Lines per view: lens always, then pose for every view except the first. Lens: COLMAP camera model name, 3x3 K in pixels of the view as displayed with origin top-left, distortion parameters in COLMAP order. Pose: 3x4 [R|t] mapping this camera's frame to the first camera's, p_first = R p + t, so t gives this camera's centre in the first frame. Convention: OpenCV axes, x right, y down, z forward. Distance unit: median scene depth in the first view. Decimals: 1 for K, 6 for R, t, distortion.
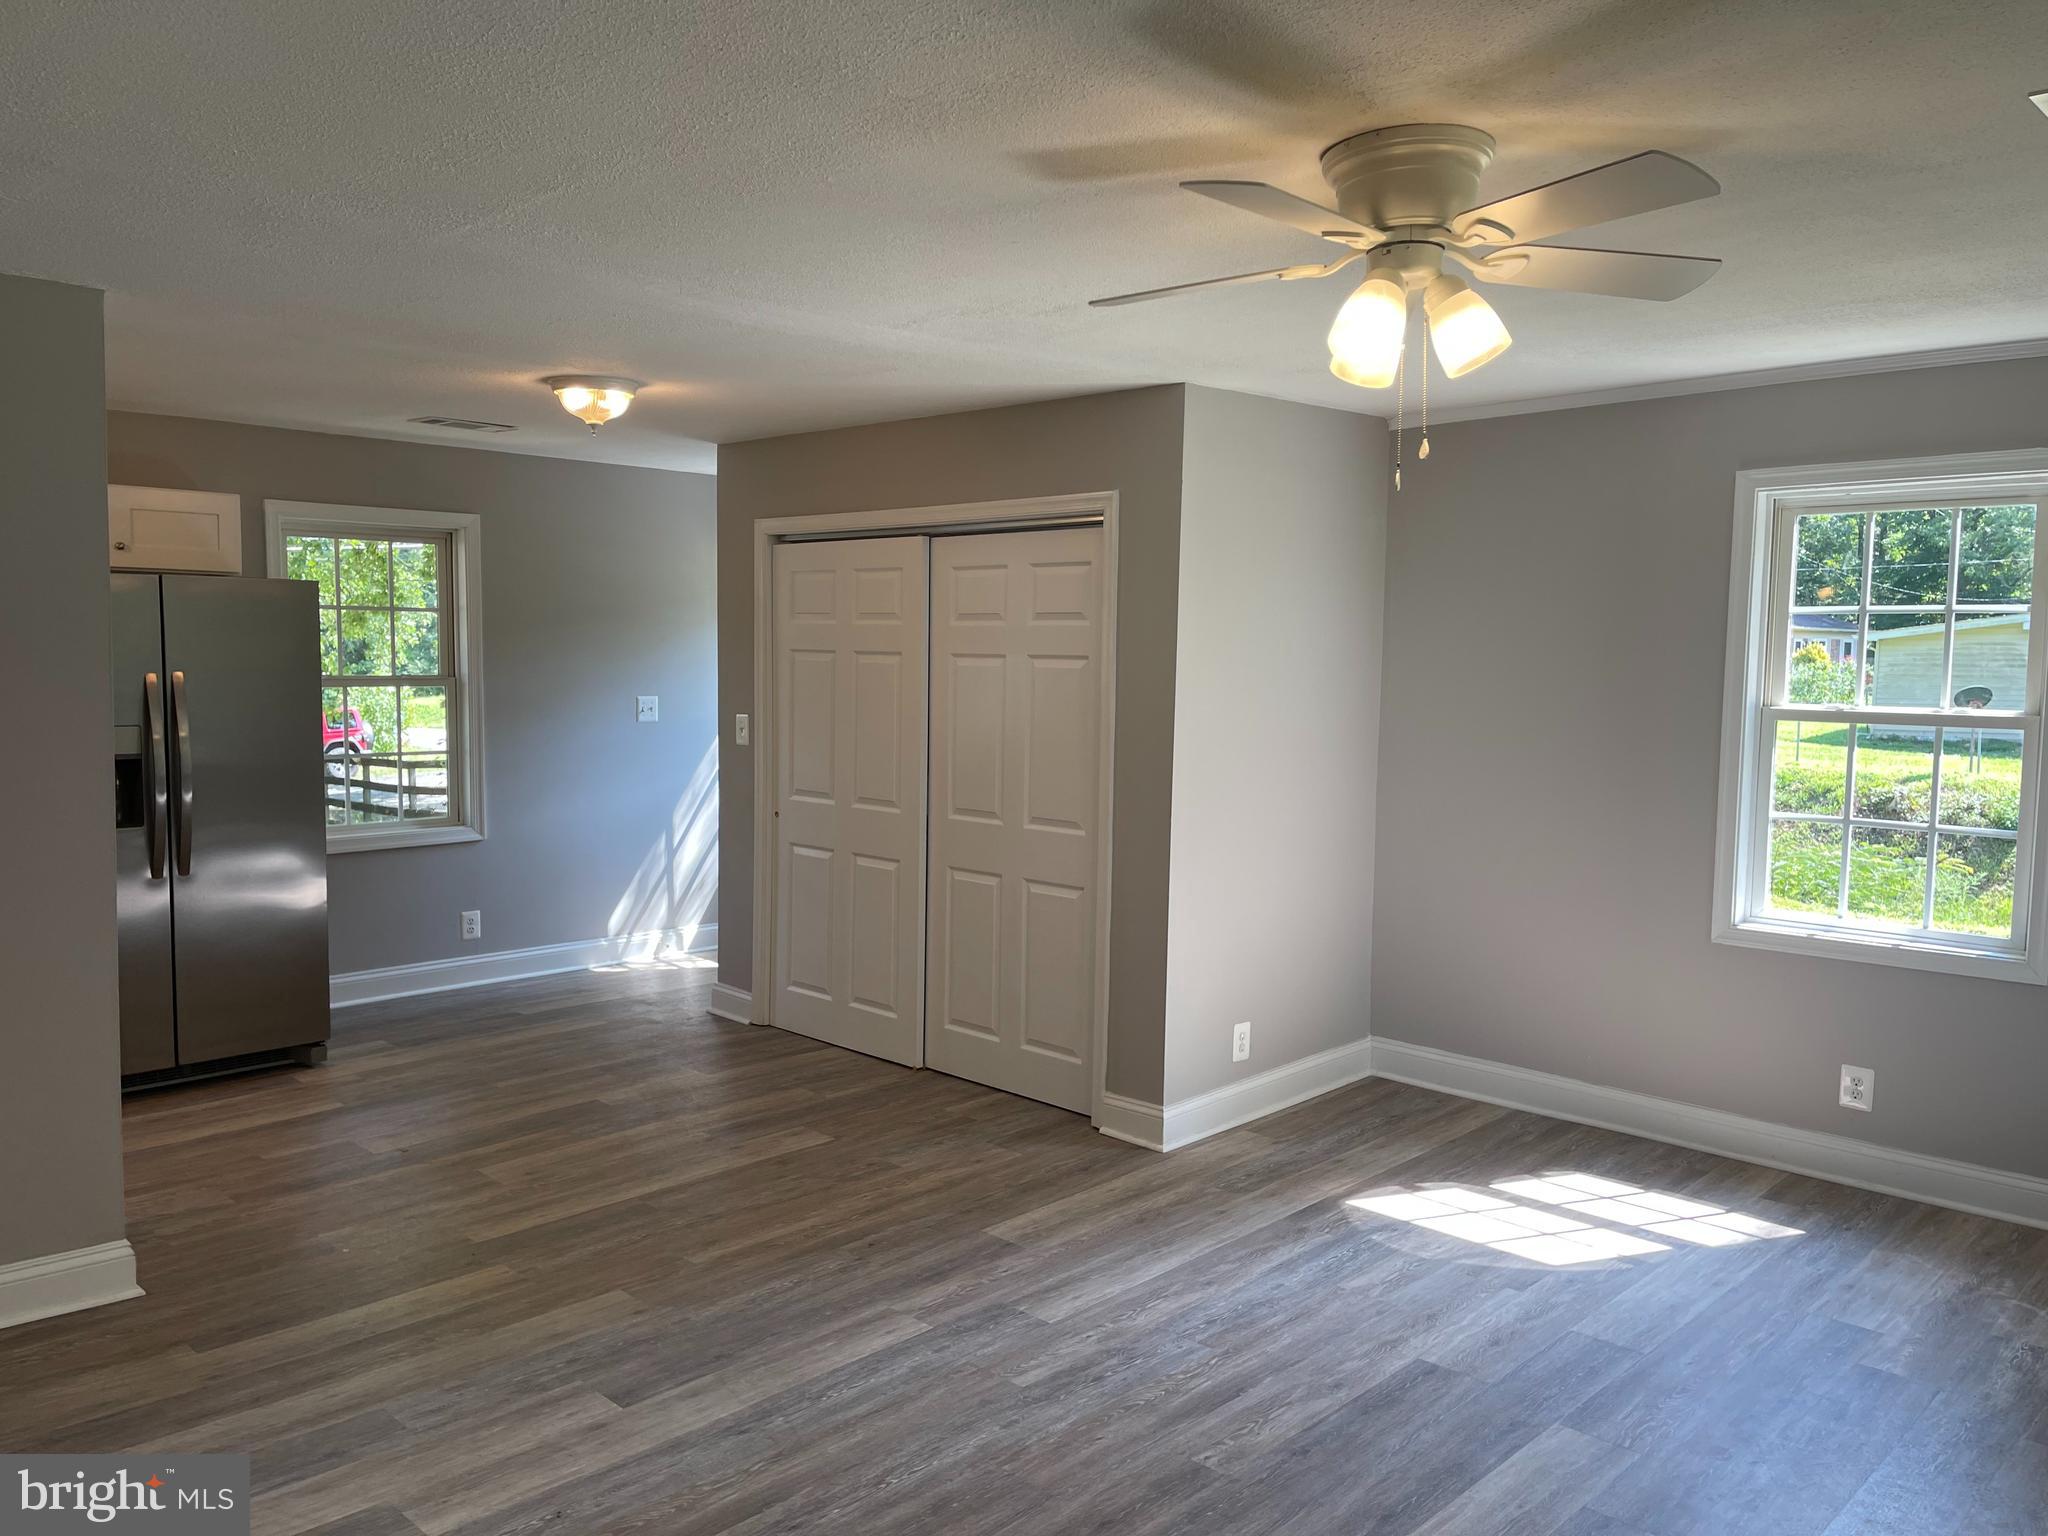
lens RADIAL K [[1548.3, 0, 1021.6], [0, 1548.3, 776.6], [0, 0, 1]] dist [0.076241, -0.096386]
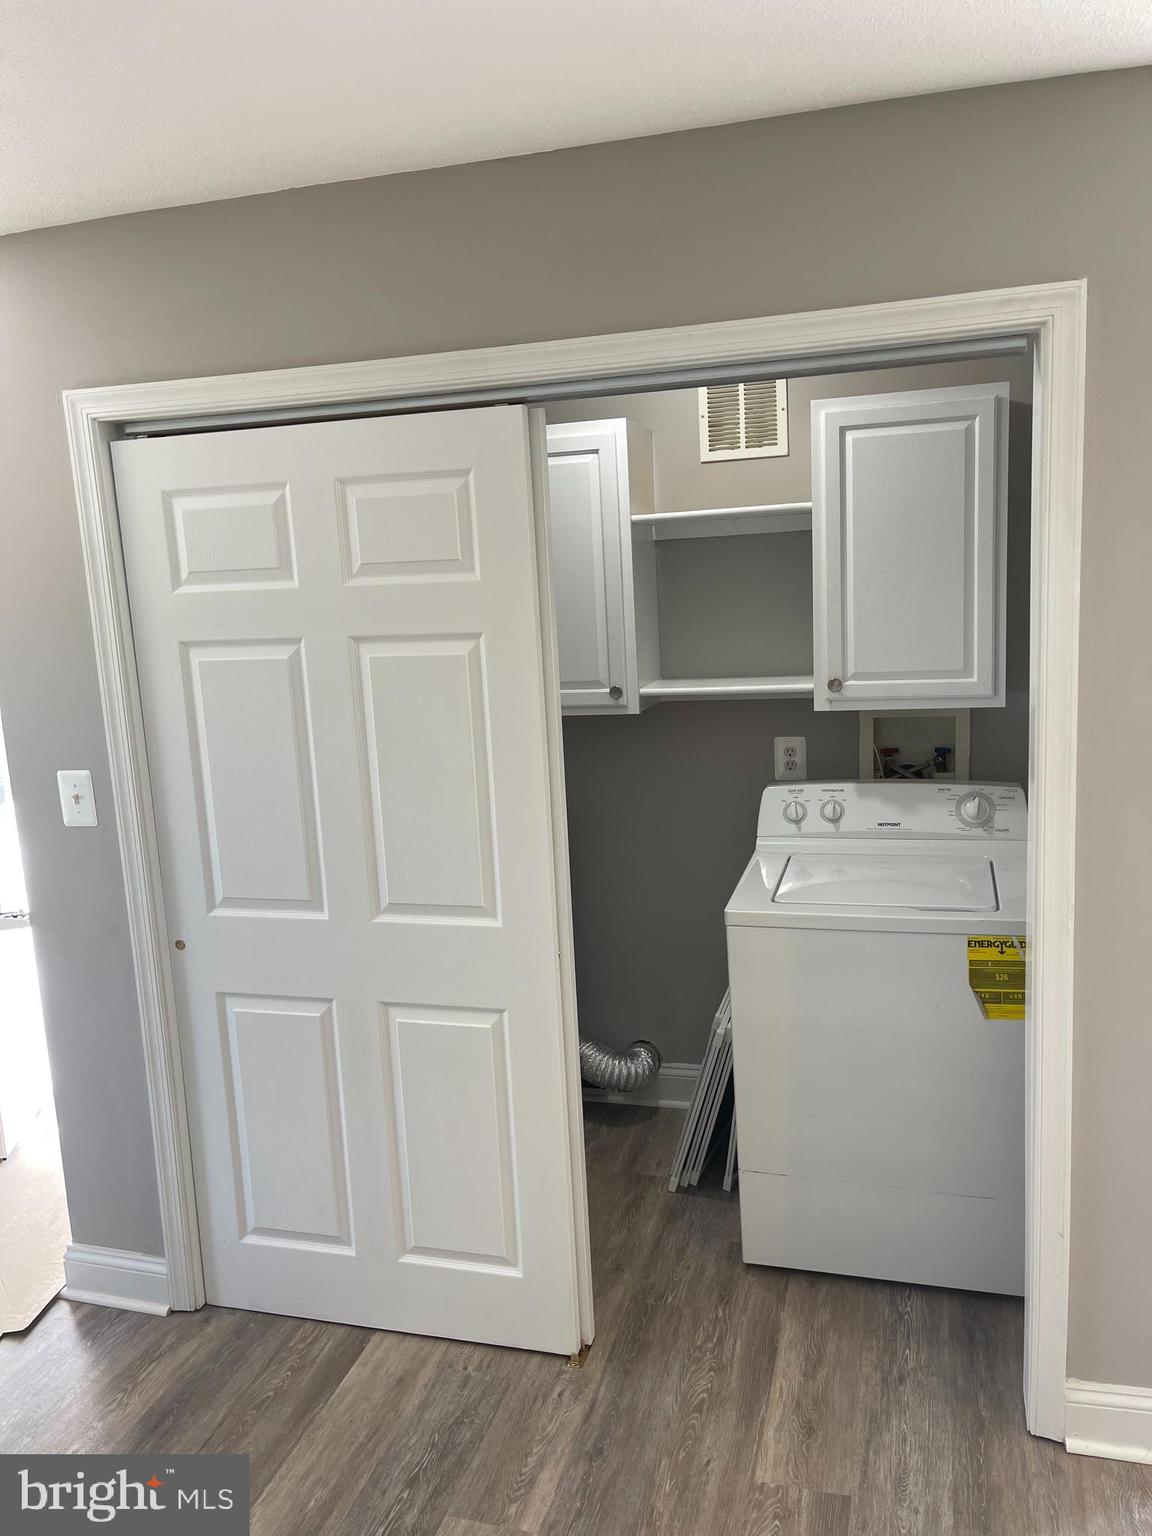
lens RADIAL K [[1161.2, 0, 576.0], [0, 1161.2, 768.0], [0, 0, 1]] dist [0.076241, -0.096386]
pose [[0.875892, -0.147410, 0.459439, -0.217470], [0.106173, 0.987733, 0.114499, -0.070559], [-0.470682, -0.051508, 0.880798, 0.576802]]
